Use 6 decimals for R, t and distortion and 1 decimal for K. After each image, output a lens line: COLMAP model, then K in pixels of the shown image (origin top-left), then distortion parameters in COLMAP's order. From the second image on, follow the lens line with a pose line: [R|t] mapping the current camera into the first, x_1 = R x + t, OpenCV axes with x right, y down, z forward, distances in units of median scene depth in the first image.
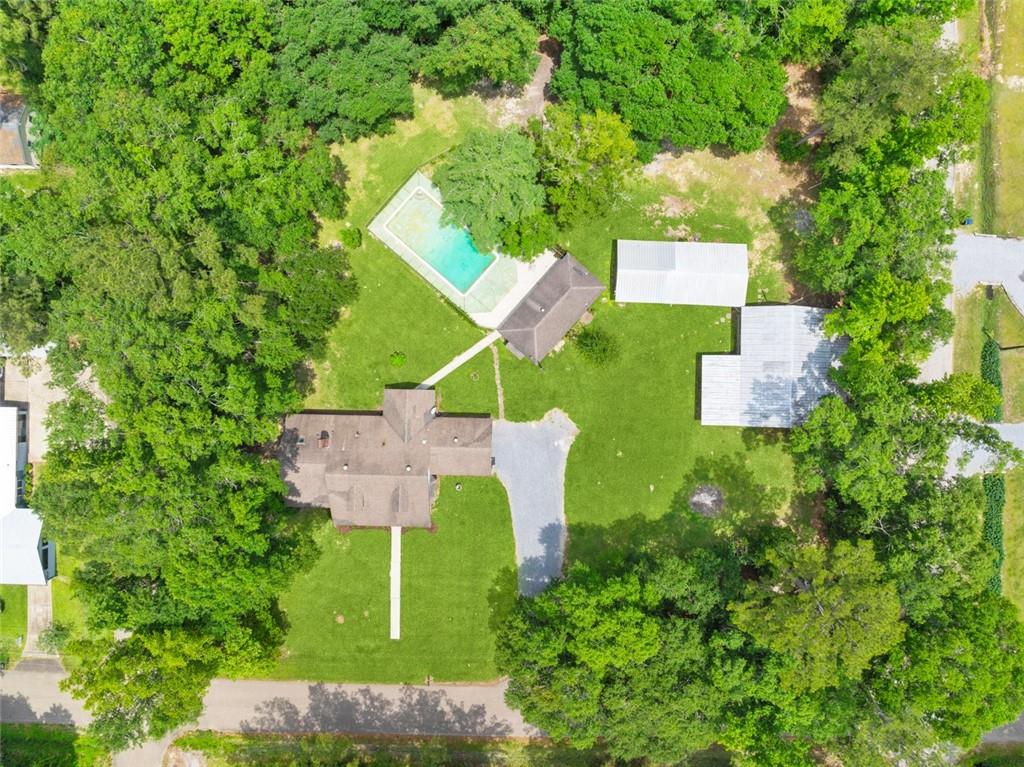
lens RADIAL K [[714.4, 0, 512.0], [0, 714.4, 383.5], [0, 0, 1]] dist [-0.000896, -0.032302]
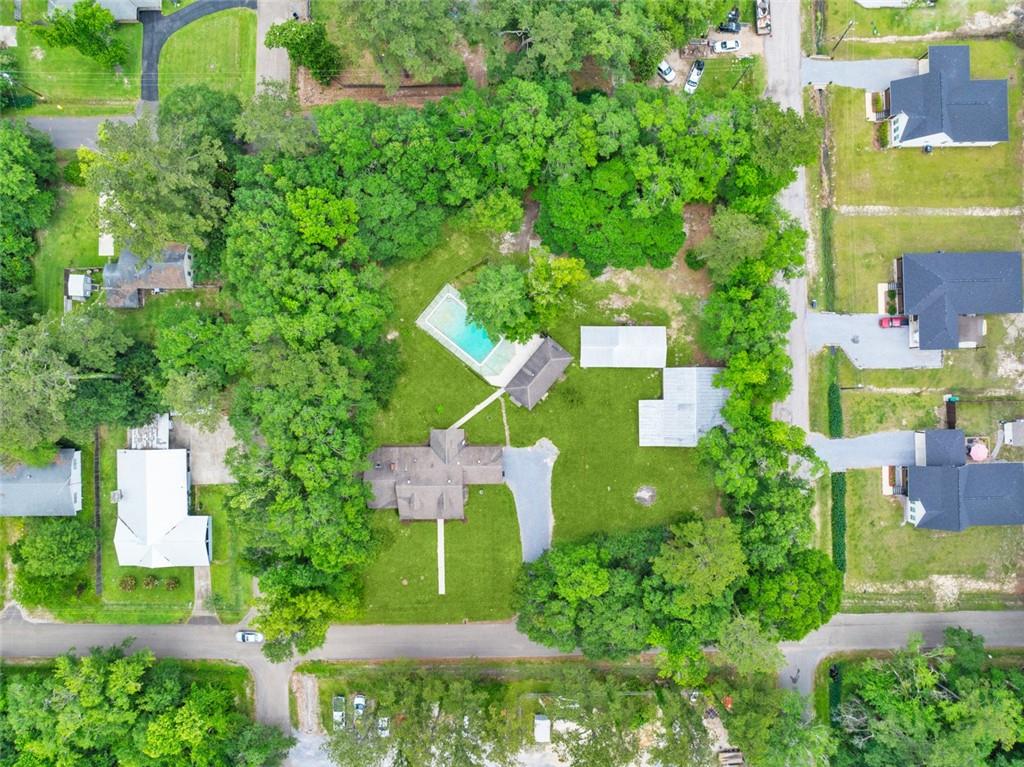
lens RADIAL K [[714.4, 0, 512.0], [0, 714.4, 383.5], [0, 0, 1]] dist [-0.000896, -0.032302]
pose [[0.999475, -0.032035, -0.004905, 0.005312], [0.032030, 0.999486, -0.001221, -0.081246], [0.004942, 0.001063, 0.999987, -0.517913]]
